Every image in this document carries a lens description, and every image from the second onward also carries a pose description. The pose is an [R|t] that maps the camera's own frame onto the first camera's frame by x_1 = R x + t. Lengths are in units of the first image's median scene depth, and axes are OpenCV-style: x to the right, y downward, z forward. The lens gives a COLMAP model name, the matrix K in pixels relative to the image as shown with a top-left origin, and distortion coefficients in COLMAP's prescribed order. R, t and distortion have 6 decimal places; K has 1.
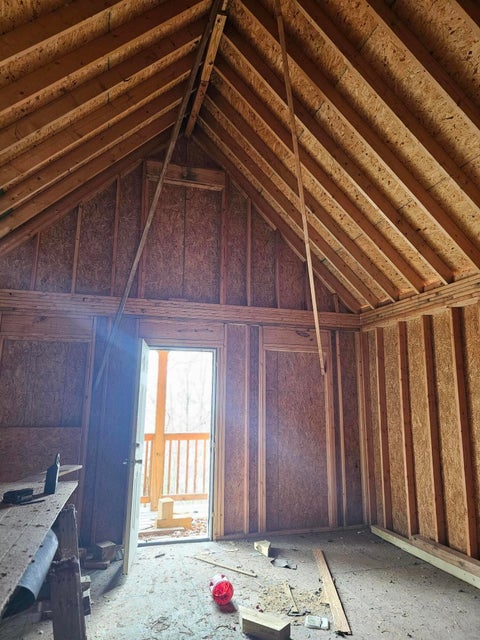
lens RADIAL K [[427.4, 0, 236.0], [0, 427.4, 325.6], [0, 0, 1]] dist [0.062604, -0.059441]
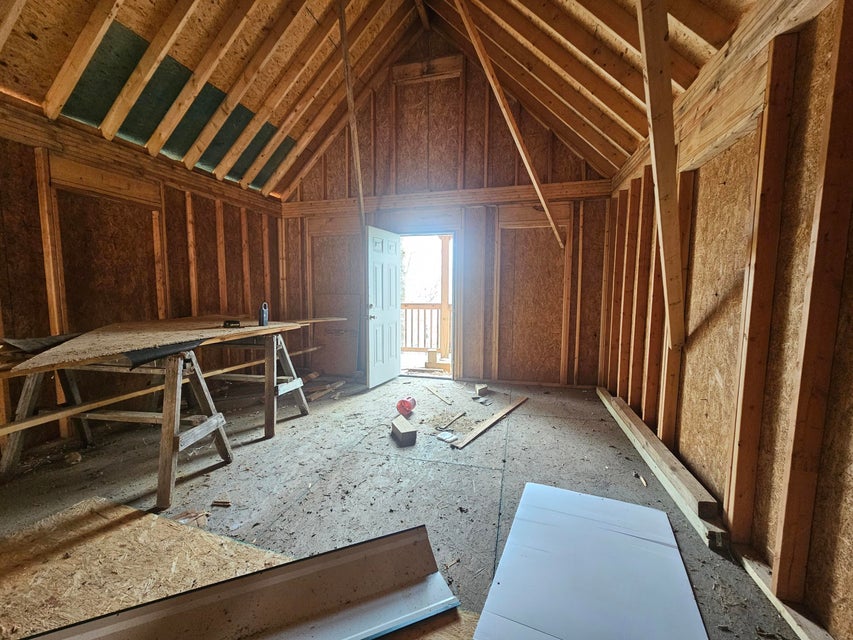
lens RADIAL K [[346.5, 0, 428.3], [0, 346.5, 321.9], [0, 0, 1]] dist [-0.002220, -0.000681]
pose [[0.858439, 0.040400, -0.511323, 0.369407], [0.097567, 0.965829, 0.240113, 0.057586], [0.503551, -0.256010, 0.825164, 0.119845]]
